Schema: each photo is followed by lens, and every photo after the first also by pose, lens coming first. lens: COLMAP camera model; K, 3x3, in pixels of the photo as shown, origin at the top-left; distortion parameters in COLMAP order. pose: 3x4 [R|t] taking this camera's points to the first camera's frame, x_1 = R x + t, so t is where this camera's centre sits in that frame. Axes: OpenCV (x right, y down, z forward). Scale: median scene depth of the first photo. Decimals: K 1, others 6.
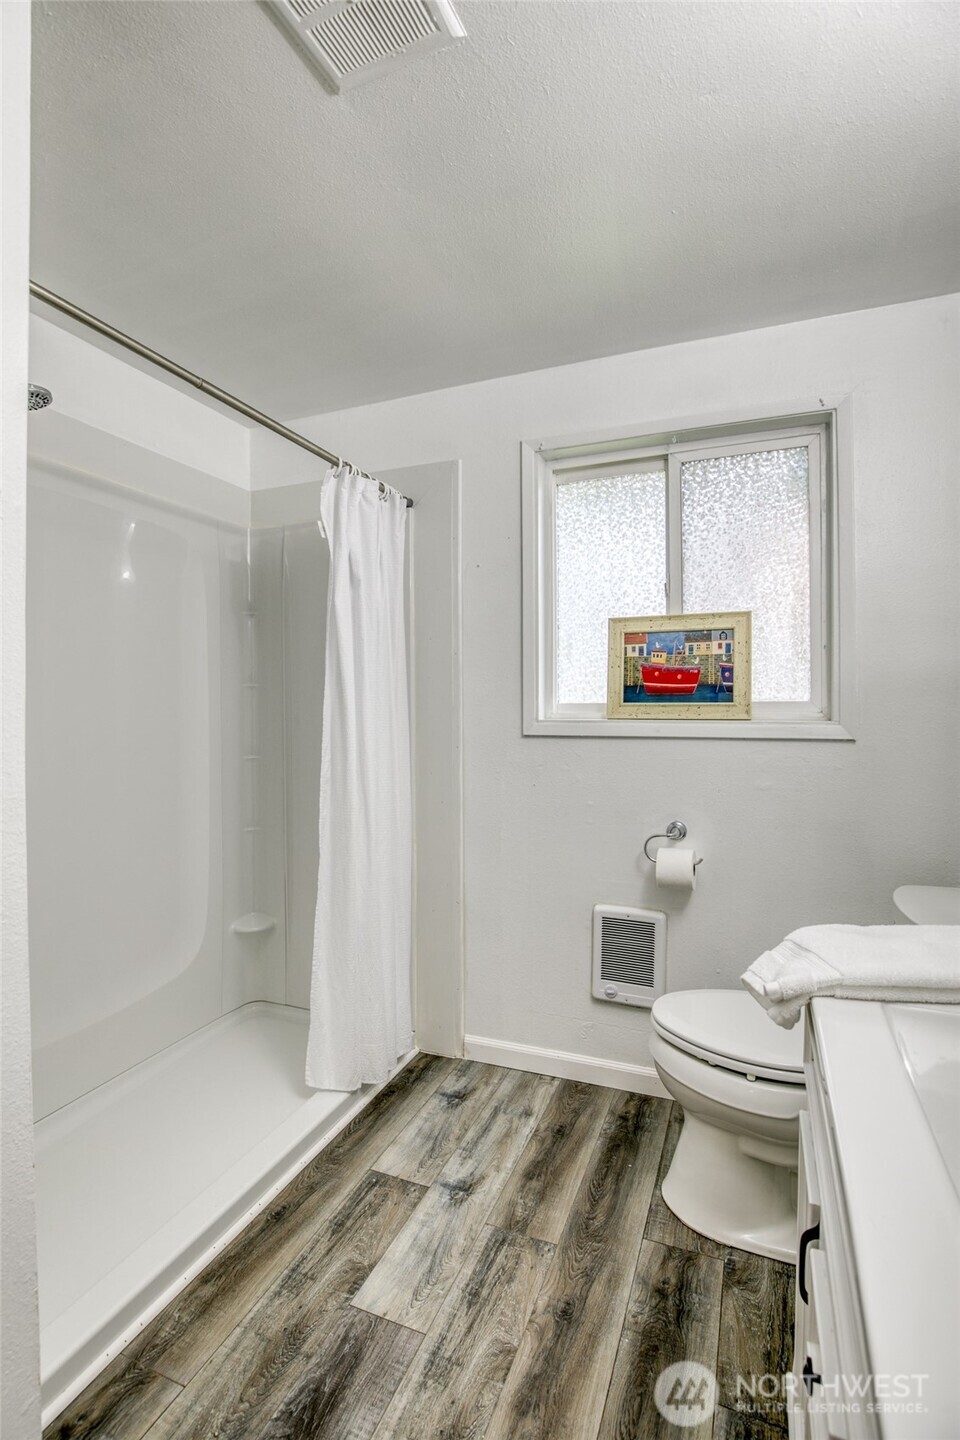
lens RADIAL K [[689.0, 0, 480.7], [0, 689.0, 712.8], [0, 0, 1]] dist [-0.037149, 0.008913]
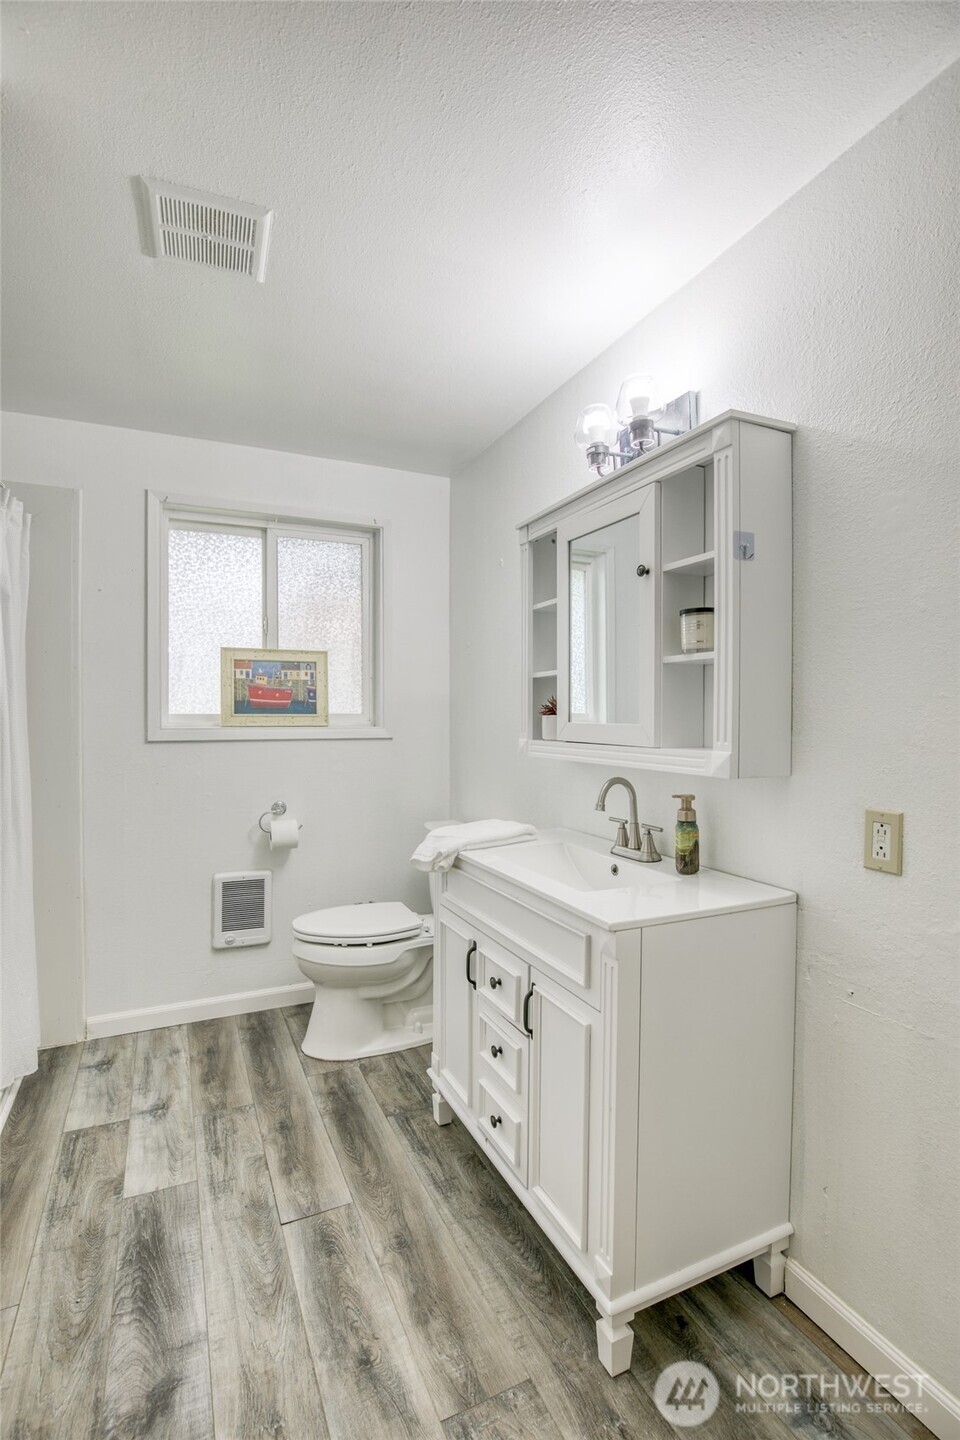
lens RADIAL K [[689.0, 0, 480.7], [0, 689.0, 712.8], [0, 0, 1]] dist [-0.037149, 0.008913]
pose [[0.684263, 0.005350, 0.729215, -0.436252], [0.003706, 0.999935, -0.010814, -0.001102], [-0.729226, 0.010103, 0.684199, -0.227566]]
